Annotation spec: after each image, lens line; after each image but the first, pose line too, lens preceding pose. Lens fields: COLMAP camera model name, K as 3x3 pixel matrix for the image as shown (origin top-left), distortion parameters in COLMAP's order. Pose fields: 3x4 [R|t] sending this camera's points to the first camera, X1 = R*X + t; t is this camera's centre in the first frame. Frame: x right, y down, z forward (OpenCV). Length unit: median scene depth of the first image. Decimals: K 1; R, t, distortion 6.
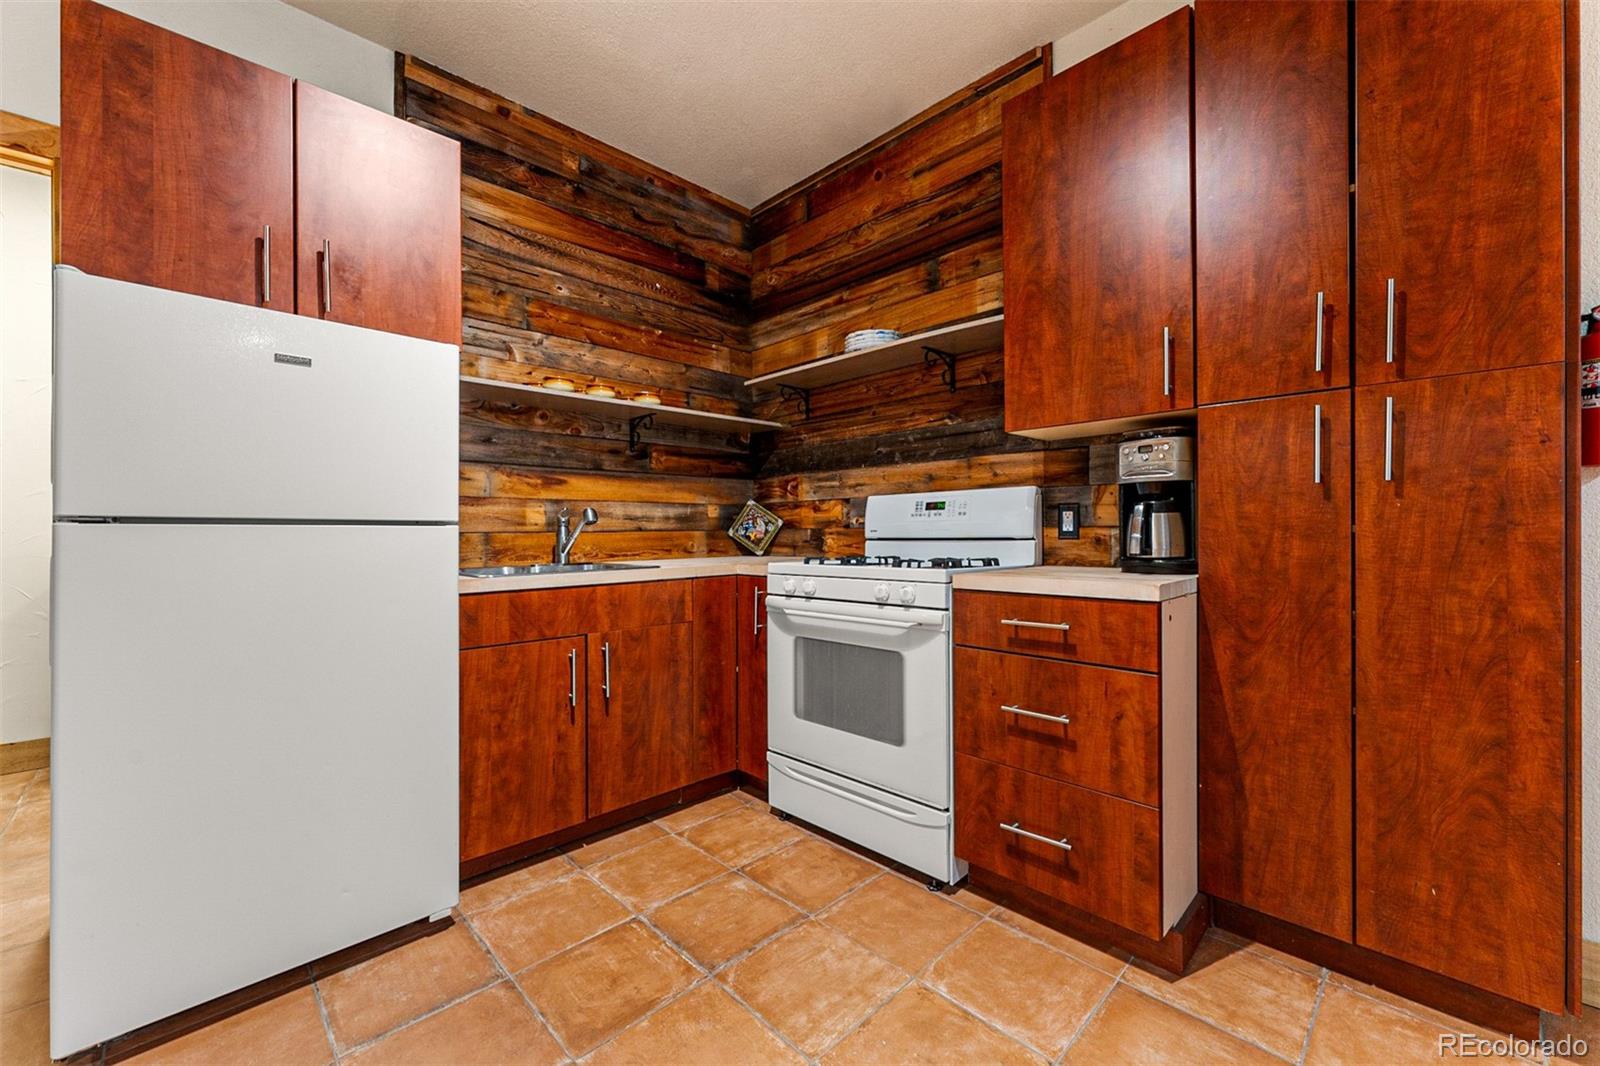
lens RADIAL K [[635.9, 0, 795.4], [0, 635.9, 527.4], [0, 0, 1]] dist [-0.000287, 0.000223]
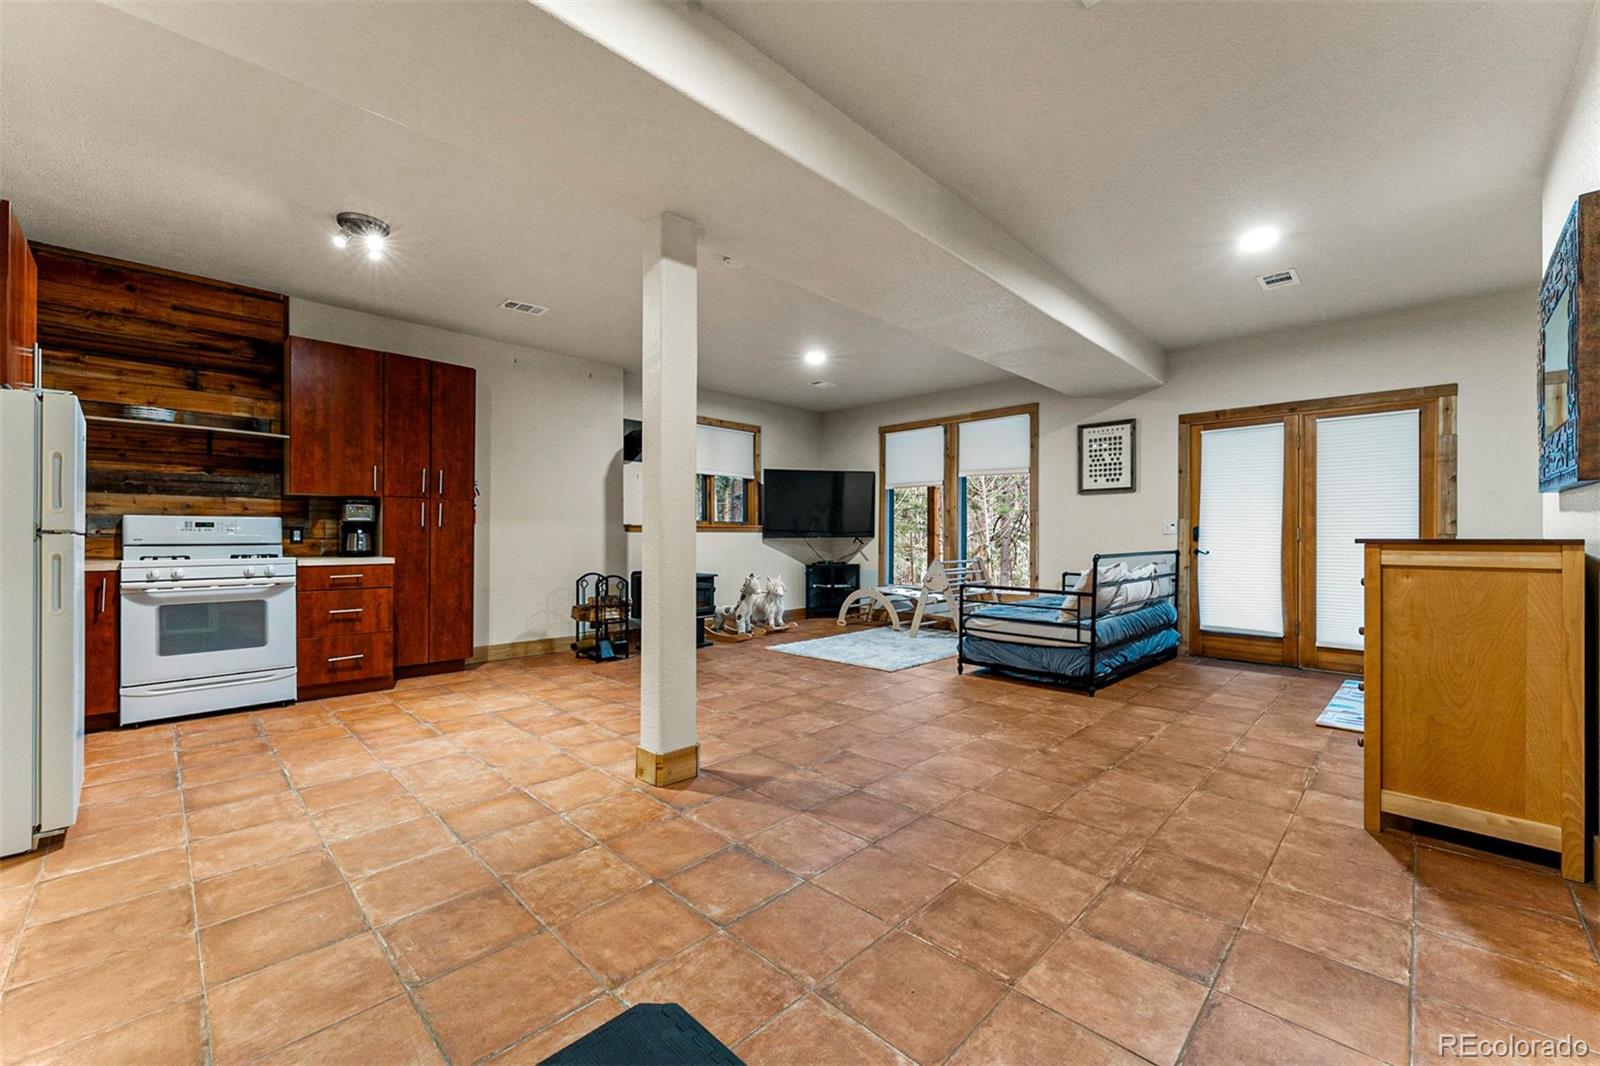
lens RADIAL K [[635.9, 0, 800.7], [0, 635.9, 540.0], [0, 0, 1]] dist [-0.000287, 0.000223]
pose [[-0.027284, 0.003817, 0.999620, -1.669072], [-0.008861, 0.999952, -0.004060, -0.000974], [-0.999588, -0.008968, -0.027249, -0.573866]]
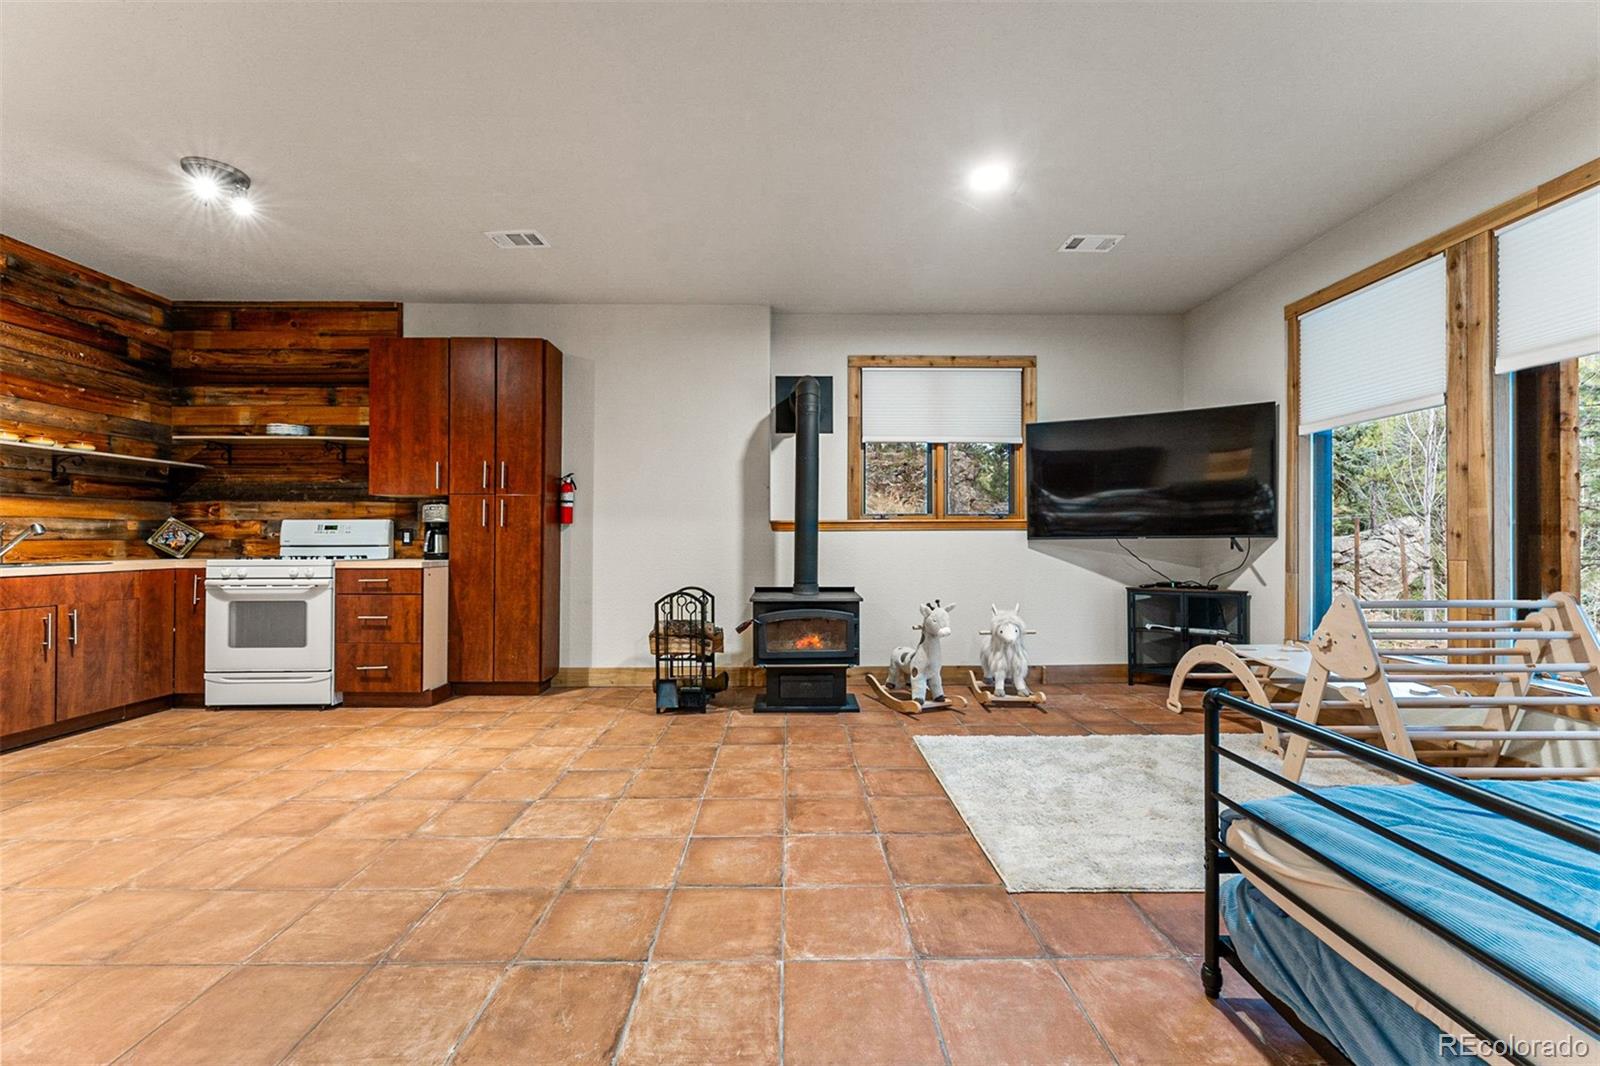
lens RADIAL K [[635.9, 0, 797.9], [0, 635.9, 537.4], [0, 0, 1]] dist [-0.000287, 0.000223]
pose [[0.687619, 0.011650, 0.725979, -0.201151], [-0.010950, 0.999924, -0.005675, -0.011437], [-0.725990, -0.004047, 0.687694, -1.355023]]
